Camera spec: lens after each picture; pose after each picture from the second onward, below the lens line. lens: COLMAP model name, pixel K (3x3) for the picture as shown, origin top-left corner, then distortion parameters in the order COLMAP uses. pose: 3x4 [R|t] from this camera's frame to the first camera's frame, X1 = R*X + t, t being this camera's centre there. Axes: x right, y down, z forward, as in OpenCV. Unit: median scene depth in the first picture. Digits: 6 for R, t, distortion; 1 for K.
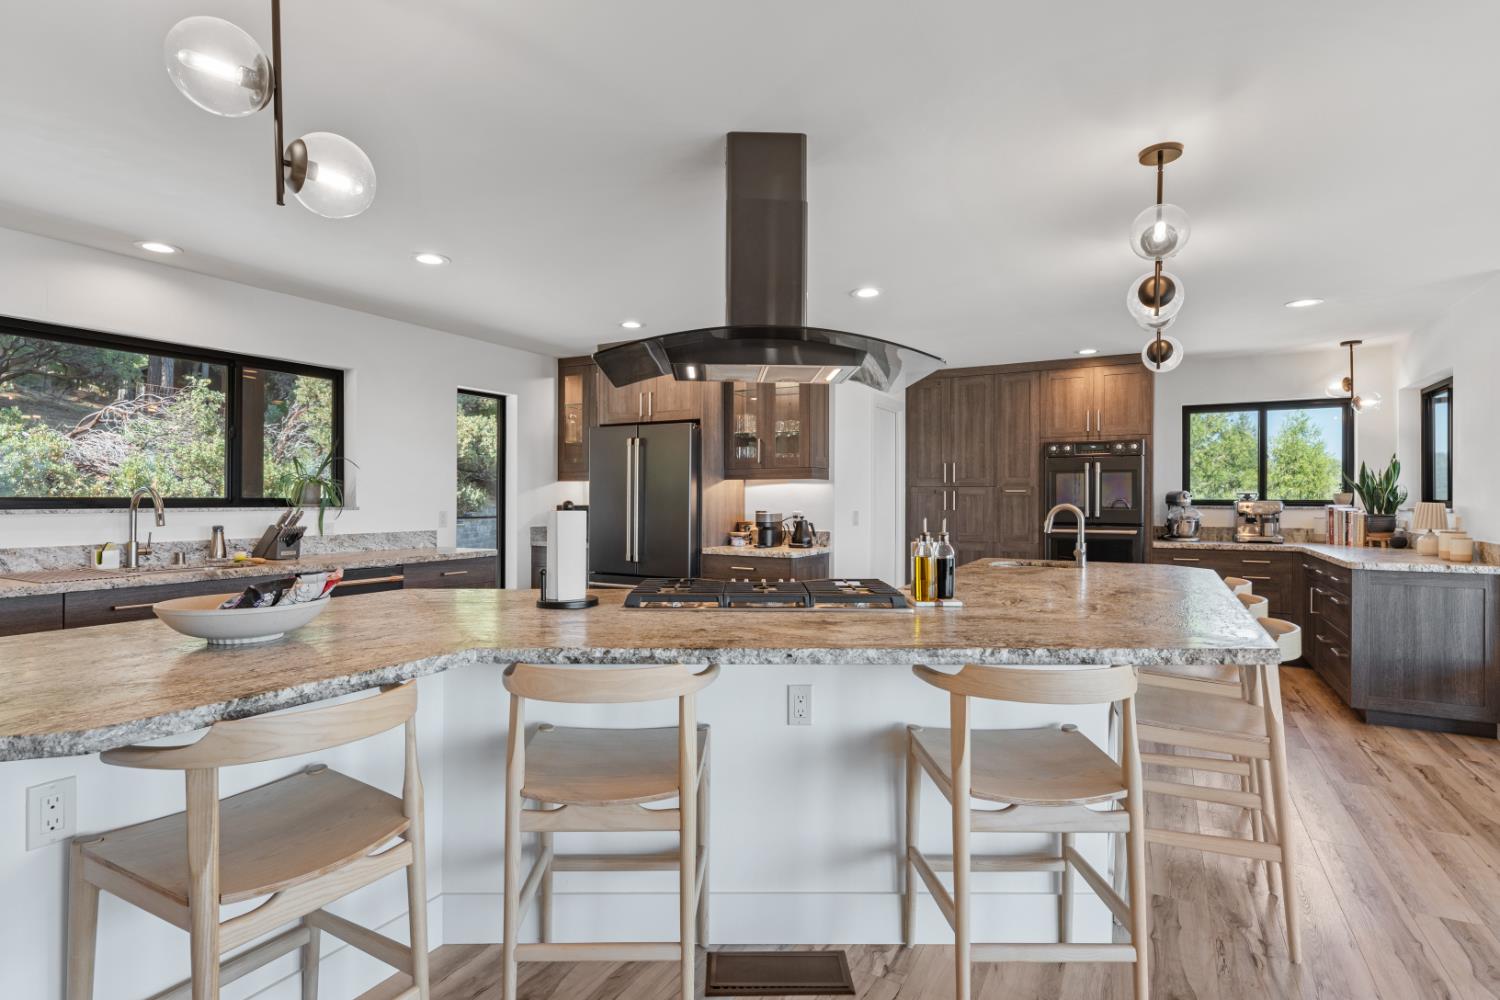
lens RADIAL K [[747.9, 0, 749.1], [0, 747.9, 495.9], [0, 0, 1]] dist [0.001956, -0.000096]
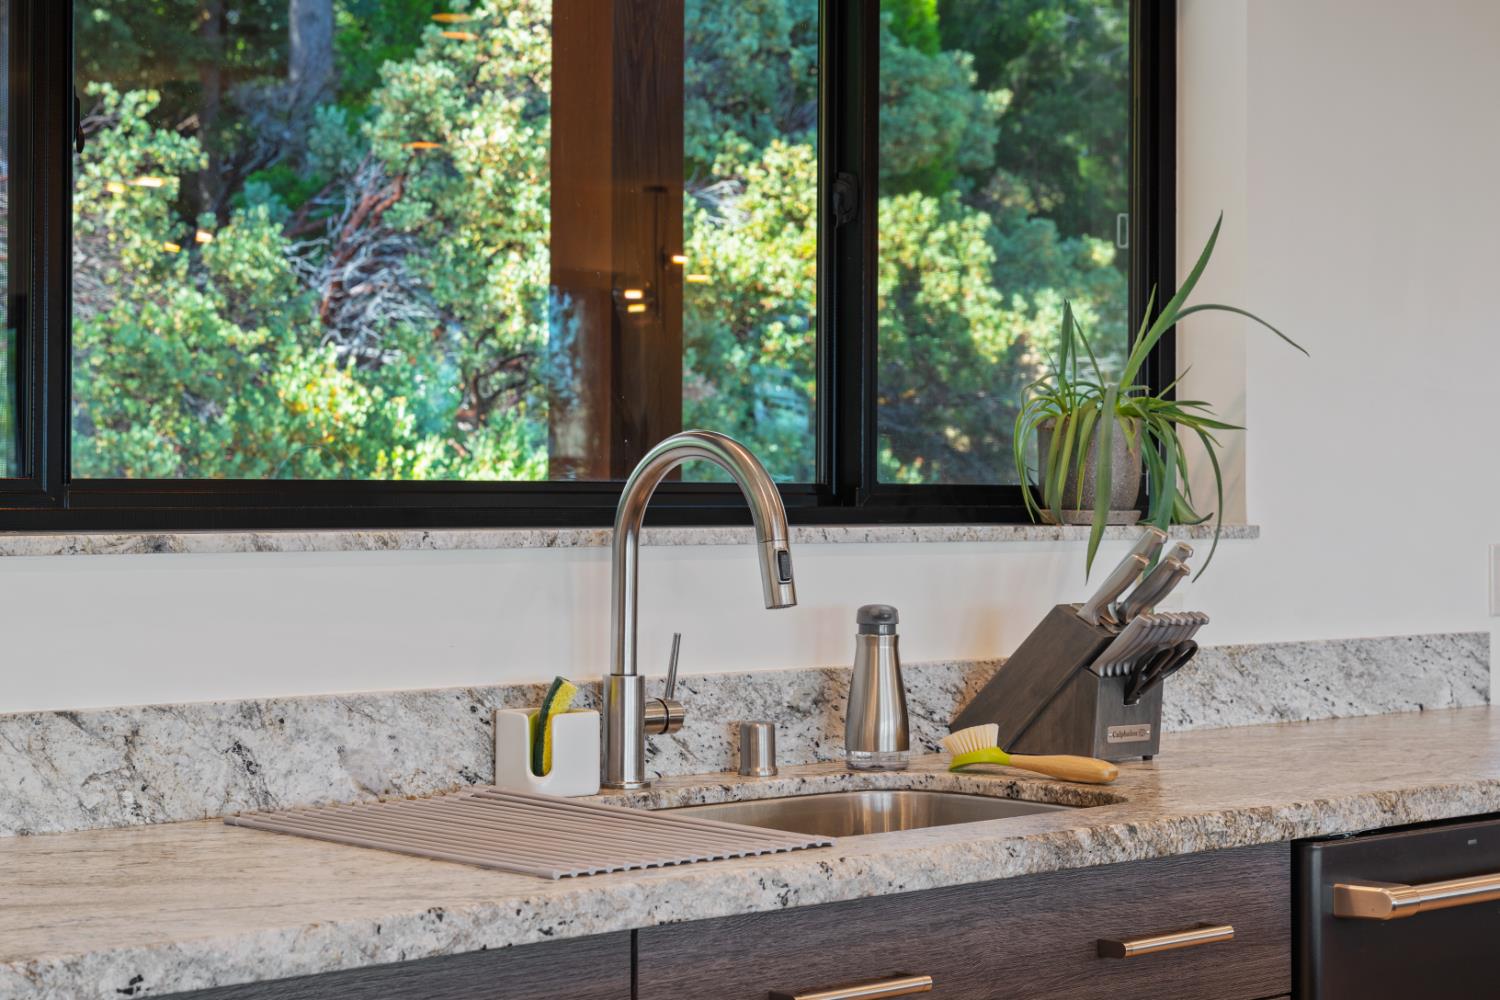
lens RADIAL K [[2719.7, 0, 750.0], [0, 2719.7, 500.0], [0, 0, 1]] dist [-0.022341, -0.046149]
pose [[0.943552, 0.000846, -0.331223, -0.317756], [0.000493, 0.999992, 0.003957, 0.003269], [0.331223, -0.003896, 0.943544, 0.147452]]
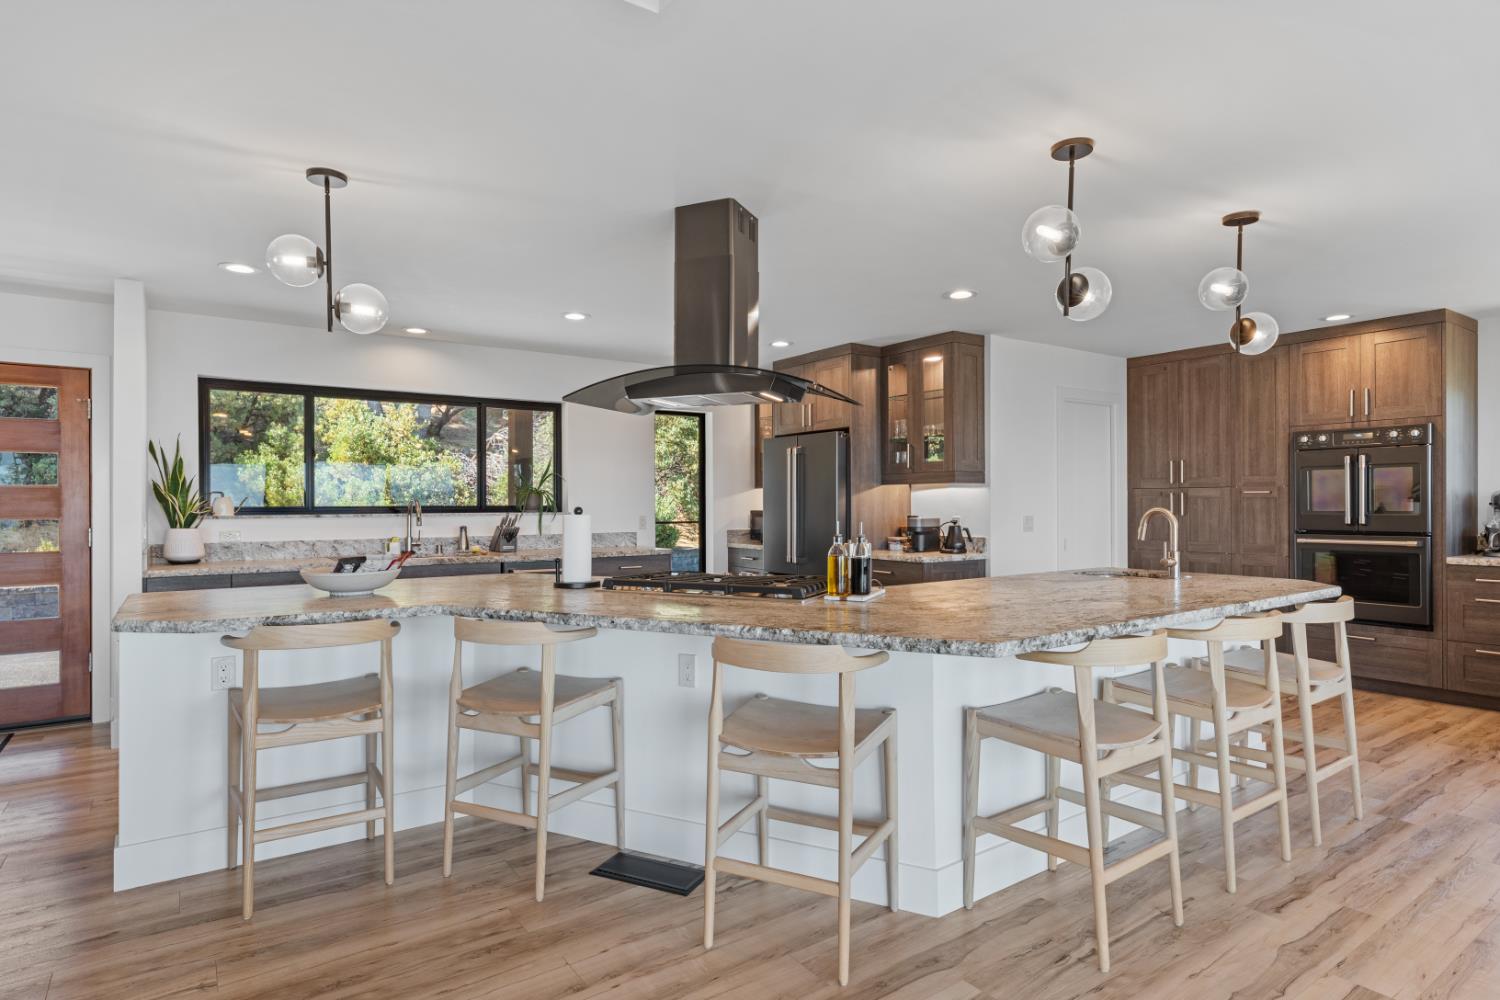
lens RADIAL K [[801.2, 0, 744.5], [0, 801.2, 499.2], [0, 0, 1]] dist [0.003765, -0.000766]
pose [[0.895996, -0.008759, -0.443976, 0.265813], [0.007907, 0.999962, -0.003771, 0.000095], [0.443992, -0.000131, 0.896031, -0.054058]]
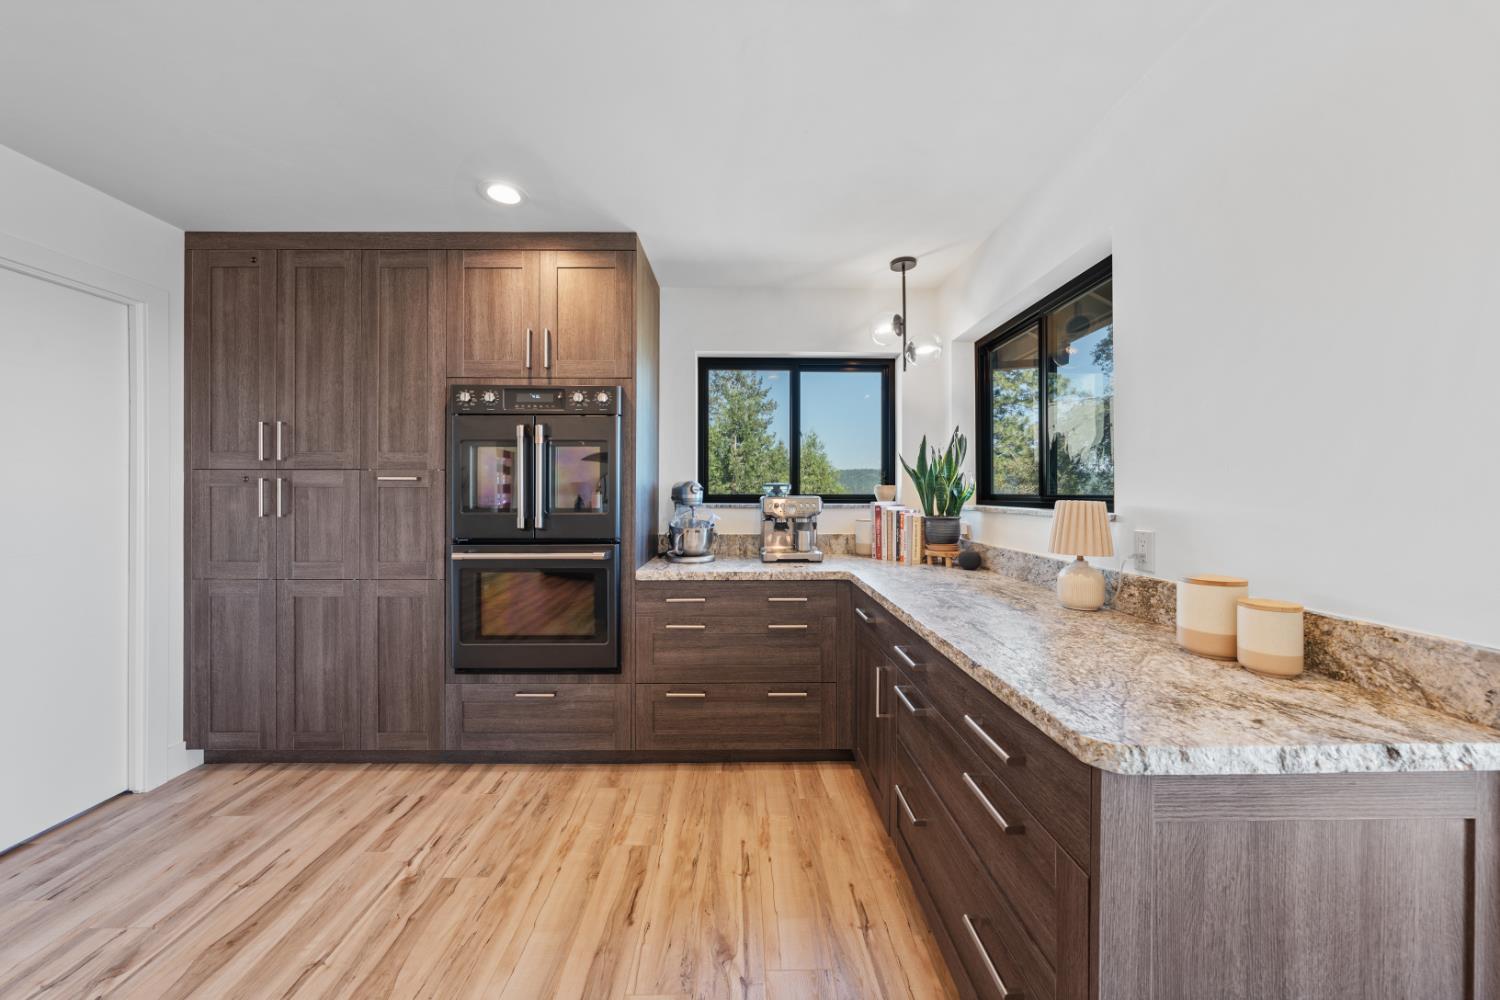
lens RADIAL K [[511.9, 0, 748.0], [0, 511.9, 498.3], [0, 0, 1]] dist [-0.001841, 0.000223]
pose [[0.868406, -0.006555, 0.495810, 0.428533], [-0.000495, 0.999901, 0.014086, 0.002102], [-0.495853, -0.012478, 0.868317, 0.633496]]
